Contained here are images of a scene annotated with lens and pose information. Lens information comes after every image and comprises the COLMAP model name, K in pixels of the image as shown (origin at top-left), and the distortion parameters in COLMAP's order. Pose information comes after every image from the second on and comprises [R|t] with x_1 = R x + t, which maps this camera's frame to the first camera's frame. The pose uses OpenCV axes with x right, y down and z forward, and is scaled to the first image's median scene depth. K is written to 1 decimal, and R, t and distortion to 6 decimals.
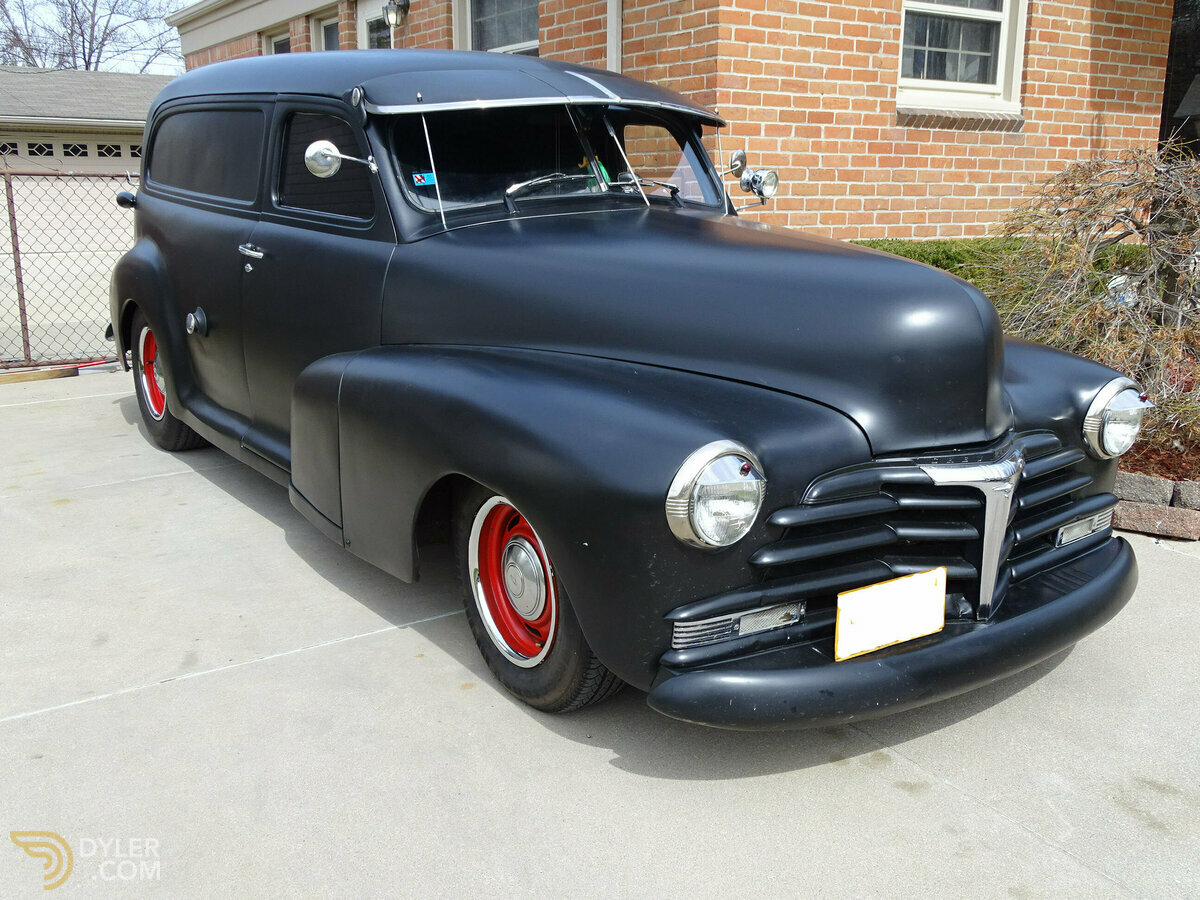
lens RADIAL K [[1116.7, 0, 600.0], [0, 1116.7, 450.0], [0, 0, 1]] dist [0.013502, 0.007635]
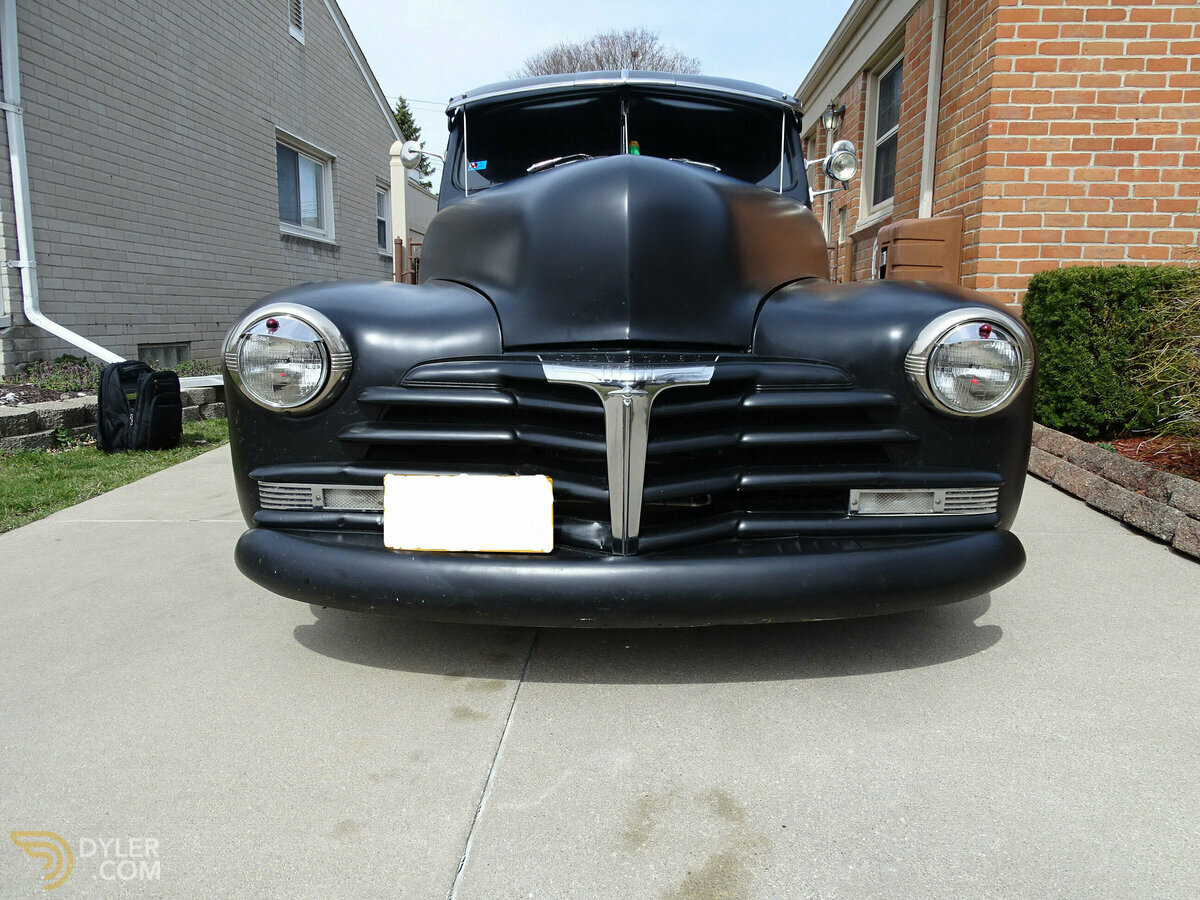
lens RADIAL K [[862.1, 0, 600.0], [0, 862.1, 450.0], [0, 0, 1]] dist [0.021822, -0.010000]
pose [[0.823081, 0.098157, -0.559377, 0.272234], [-0.133294, 0.990826, -0.022267, 0.035209], [0.552060, 0.092889, 0.828614, 0.175798]]
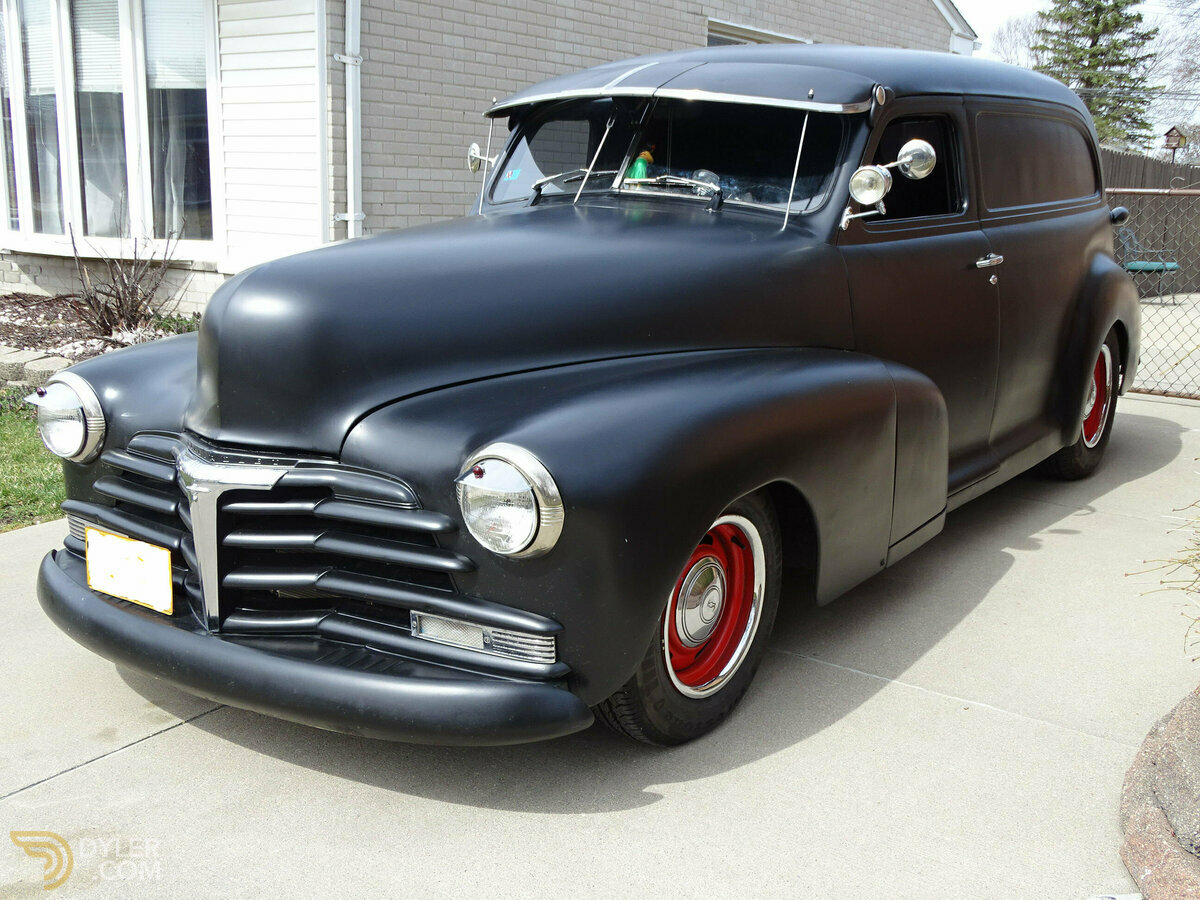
lens RADIAL K [[1210.9, 0, 600.0], [0, 1210.9, 450.0], [0, 0, 1]] dist [-0.025064, -0.010942]
pose [[0.394796, 0.194447, -0.897957, 0.535188], [-0.223837, 0.968255, 0.111258, -0.071439], [0.891085, 0.157072, 0.425788, 0.331324]]
